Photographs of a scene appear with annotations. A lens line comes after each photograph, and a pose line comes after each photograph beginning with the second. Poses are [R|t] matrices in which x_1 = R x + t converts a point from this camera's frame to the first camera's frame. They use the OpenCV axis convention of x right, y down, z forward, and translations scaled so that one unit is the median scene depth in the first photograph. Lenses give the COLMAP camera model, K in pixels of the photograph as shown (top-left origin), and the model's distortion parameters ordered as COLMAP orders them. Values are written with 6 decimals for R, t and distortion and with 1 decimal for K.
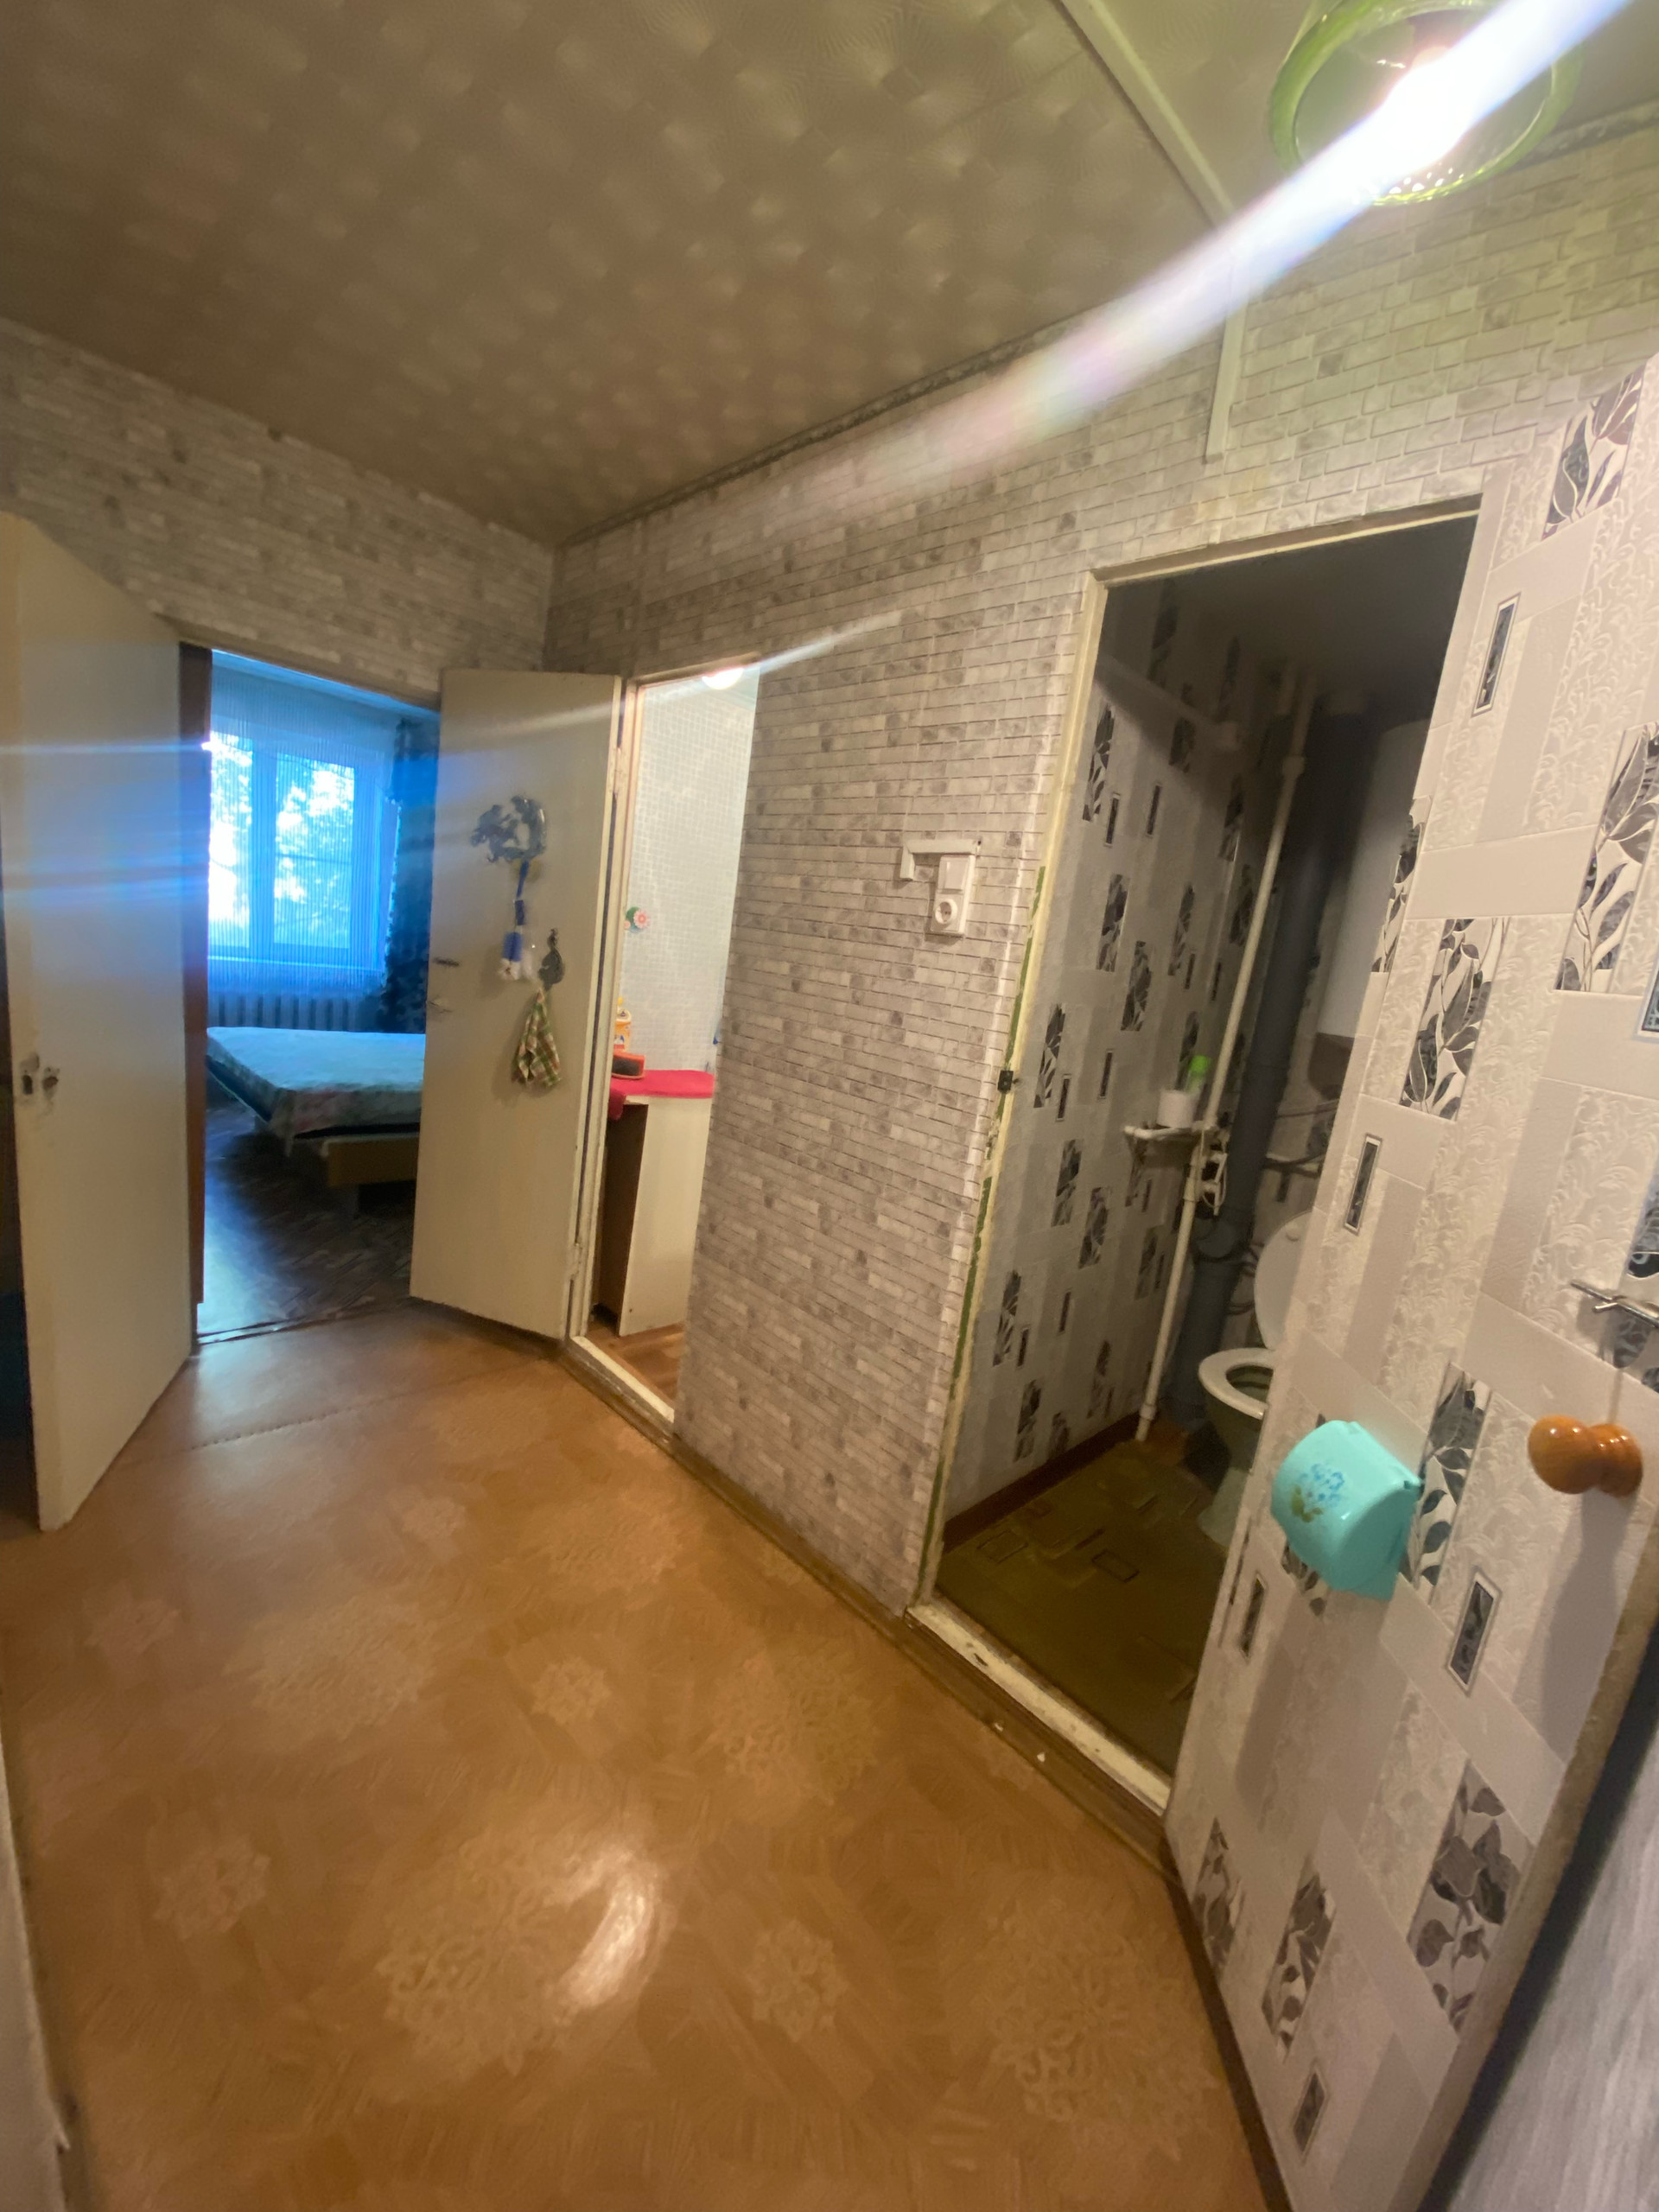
lens RADIAL K [[893.2, 0, 812.6], [0, 893.2, 1112.9], [0, 0, 1]] dist [0.004211, -0.000677]
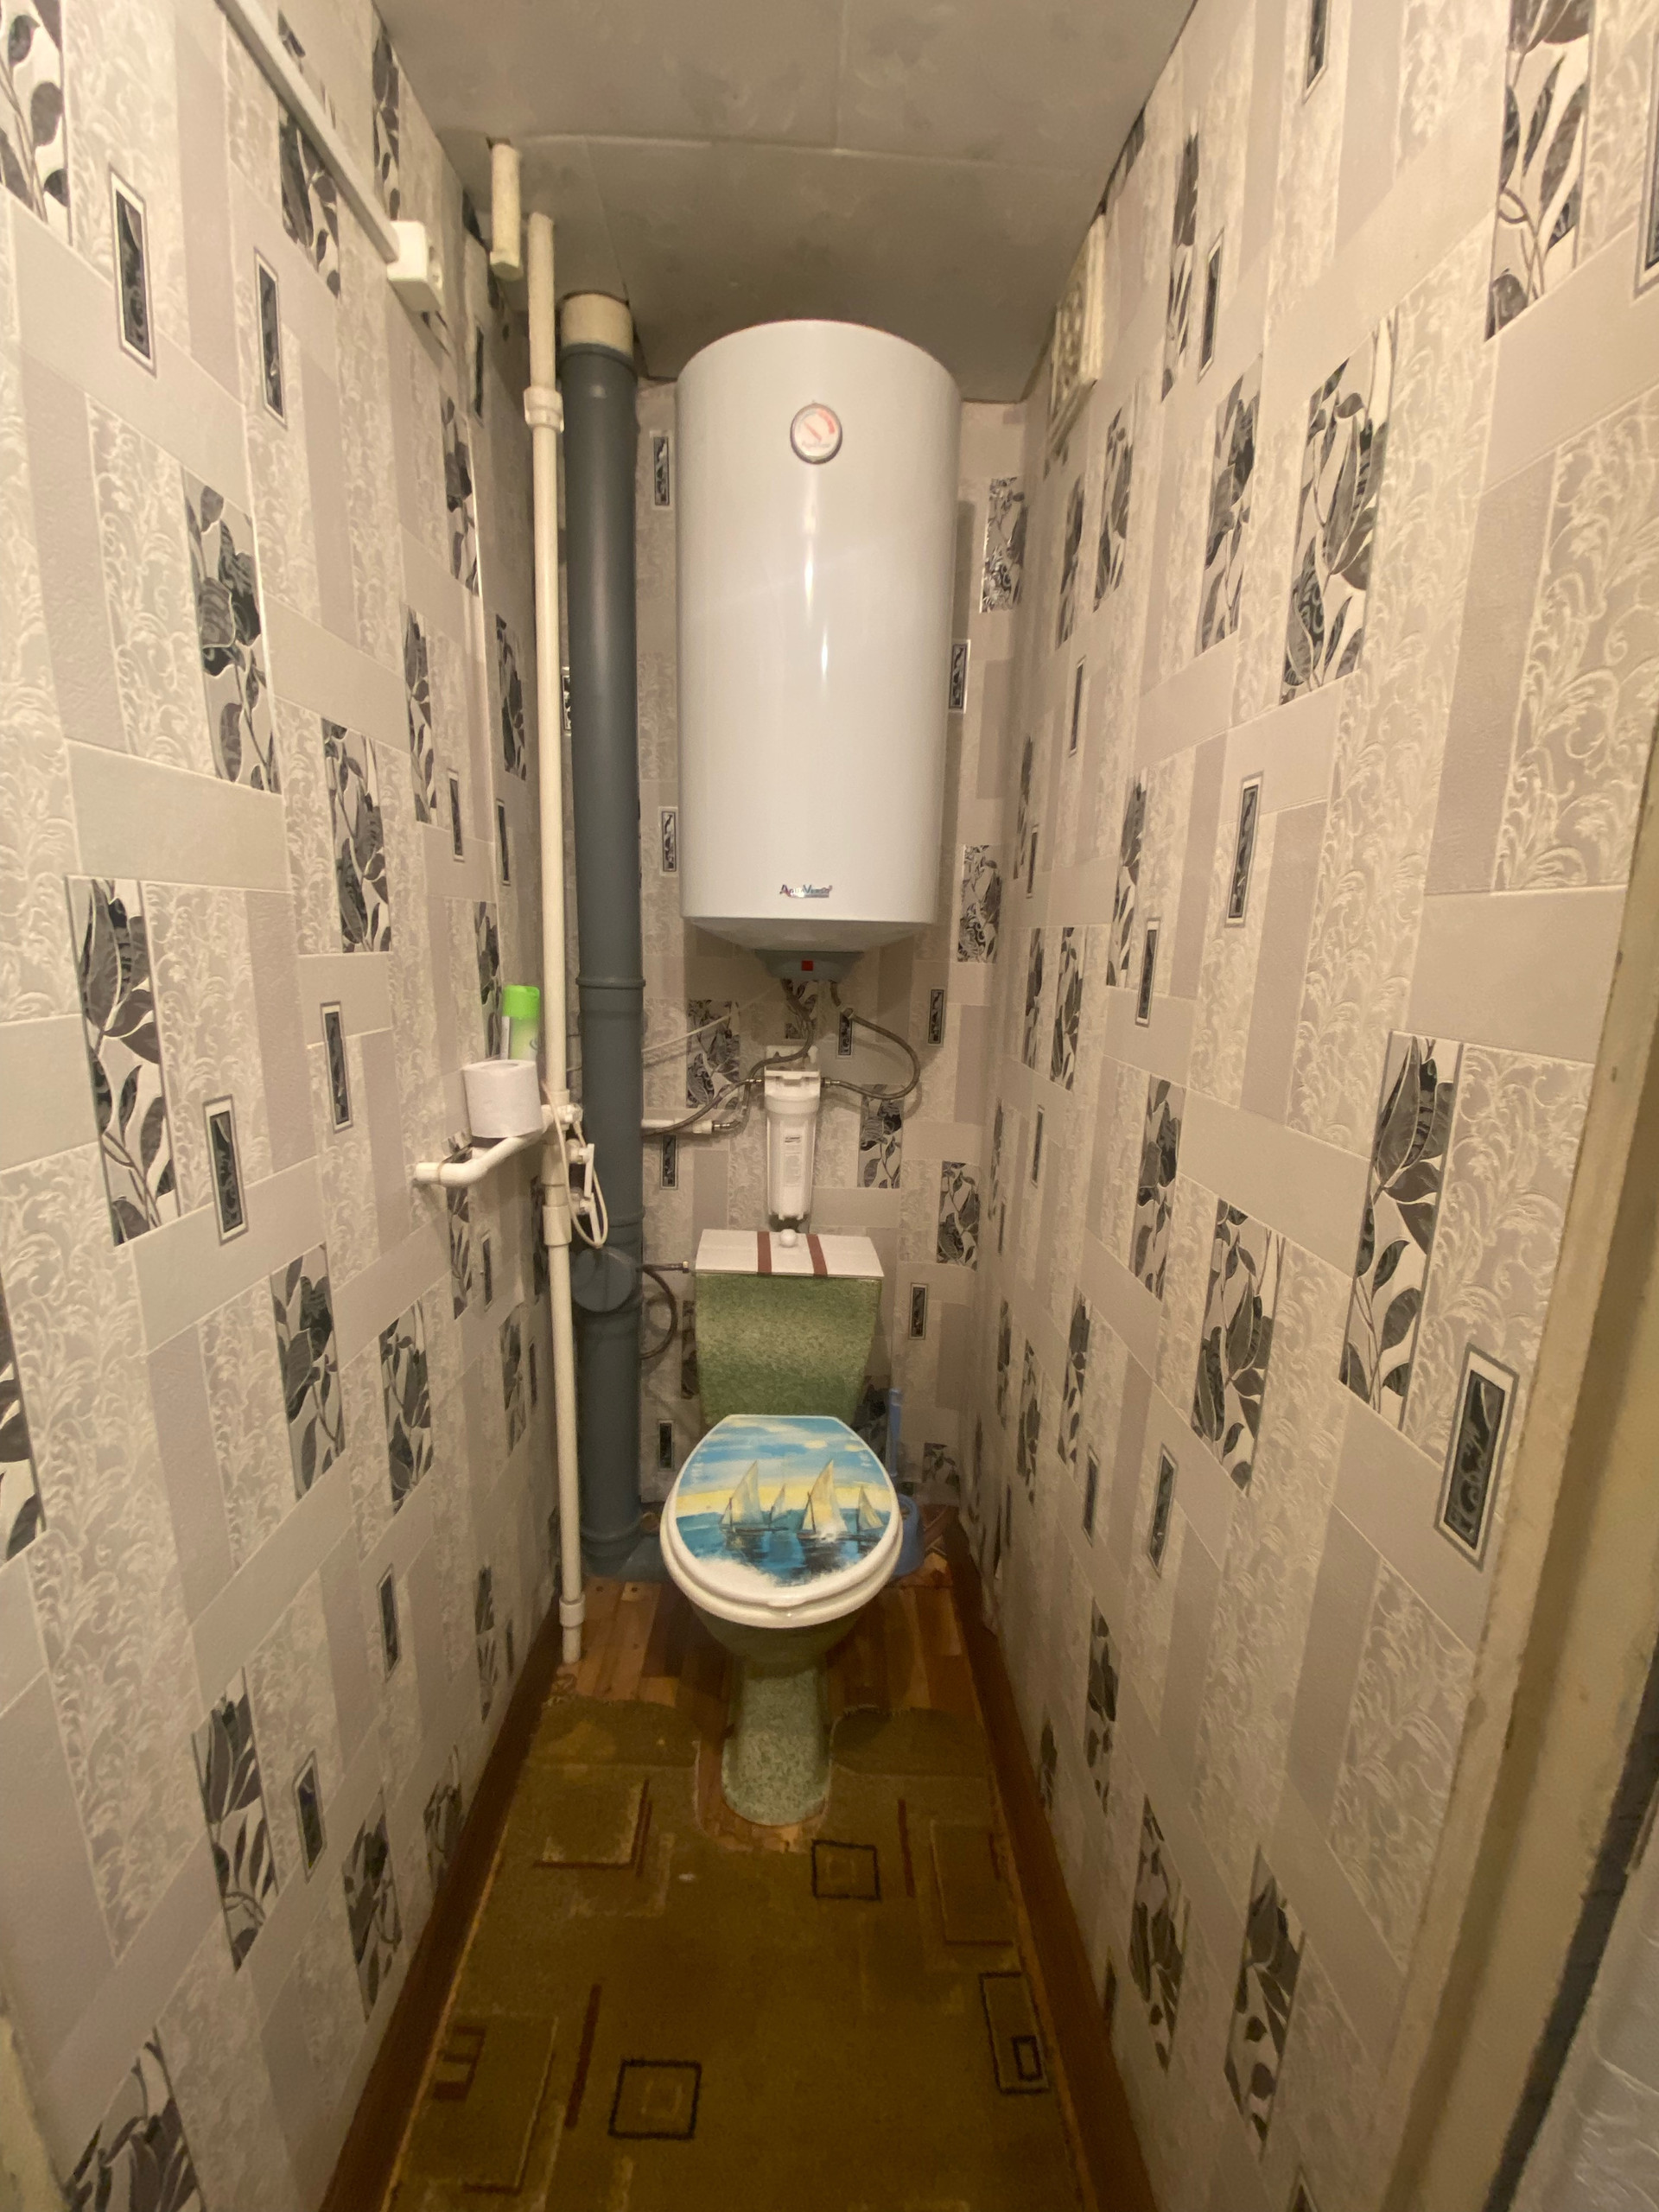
lens RADIAL K [[893.2, 0, 829.3], [0, 893.2, 1110.8], [0, 0, 1]] dist [0.004211, -0.000677]
pose [[0.660967, -0.250547, 0.707353, 0.189644], [0.191709, 0.967715, 0.163631, -0.048331], [-0.725514, 0.027451, 0.687660, 0.575542]]
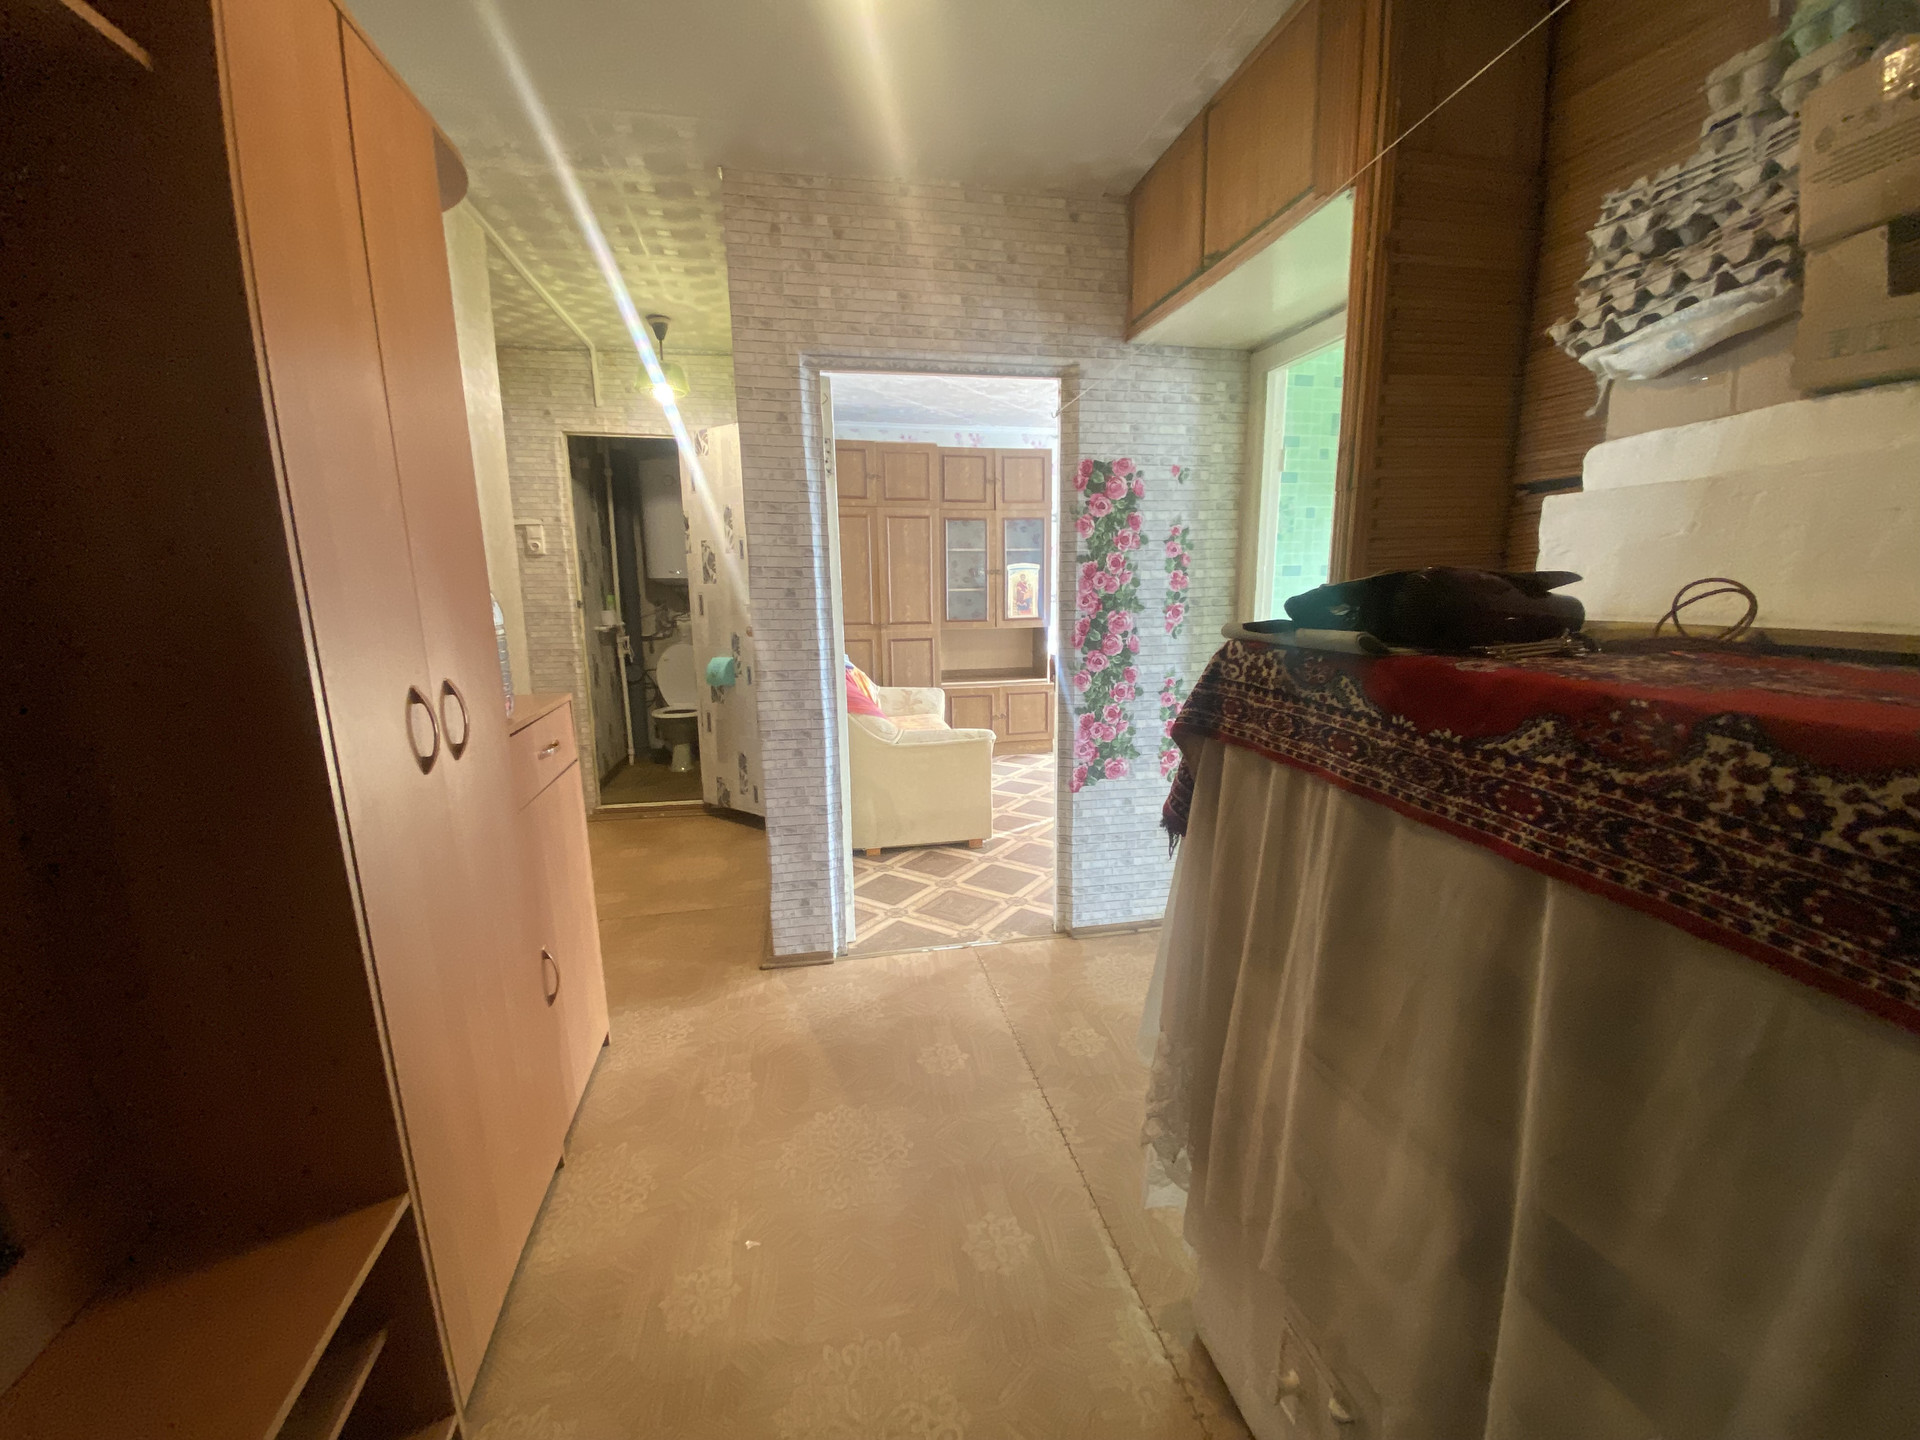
lens RADIAL K [[775.3, 0, 969.9], [0, 775.3, 728.8], [0, 0, 1]] dist [0.004211, -0.000677]
pose [[0.524364, -0.280829, 0.803852, -0.917396], [0.228504, 0.955830, 0.184866, 0.127196], [-0.820261, 0.086746, 0.565373, -1.030893]]
